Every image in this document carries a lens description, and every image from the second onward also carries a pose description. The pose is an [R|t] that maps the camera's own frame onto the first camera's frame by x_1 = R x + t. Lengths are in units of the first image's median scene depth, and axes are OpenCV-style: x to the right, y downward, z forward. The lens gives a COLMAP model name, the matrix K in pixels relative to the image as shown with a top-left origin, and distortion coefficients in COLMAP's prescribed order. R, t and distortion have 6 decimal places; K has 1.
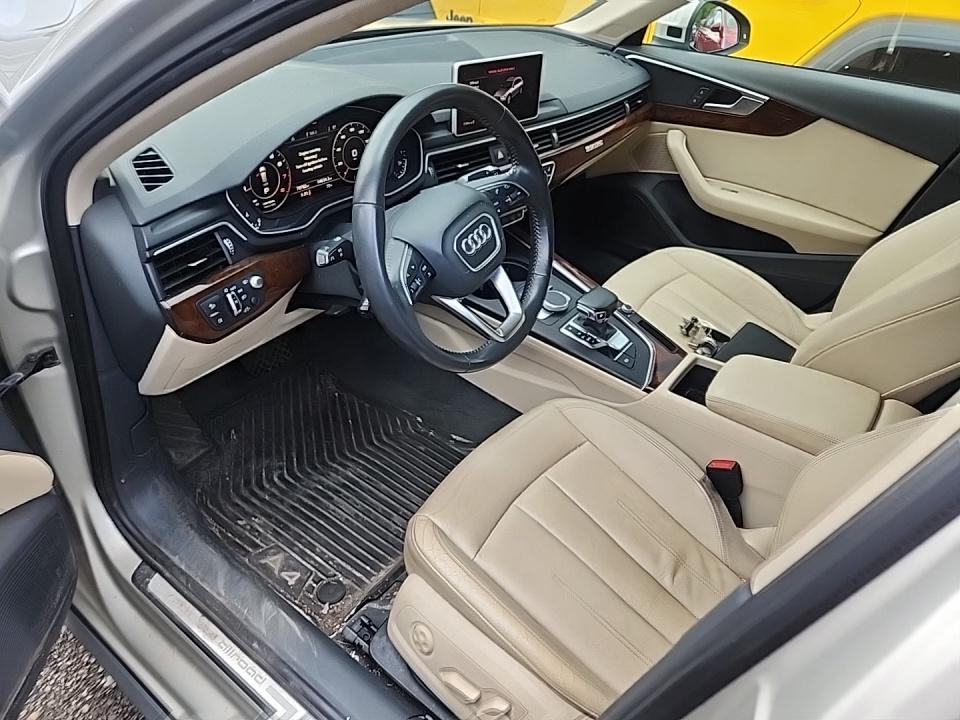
lens RADIAL K [[659.0, 0, 477.6], [0, 659.0, 414.3], [0, 0, 1]] dist [0.077555, -0.074761]
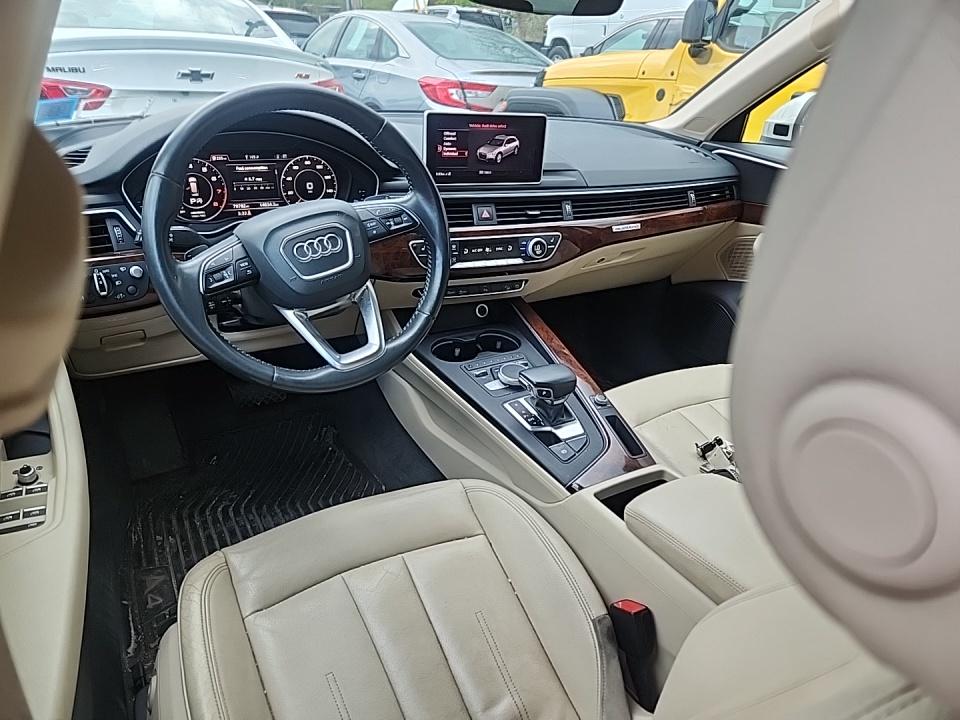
lens RADIAL K [[659.0, 0, 477.6], [0, 659.0, 414.3], [0, 0, 1]] dist [0.077555, -0.074761]
pose [[0.912672, 0.175548, -0.369071, 0.432339], [-0.250162, 0.954072, -0.164820, 0.036150], [0.323186, 0.242754, 0.914670, 0.220570]]
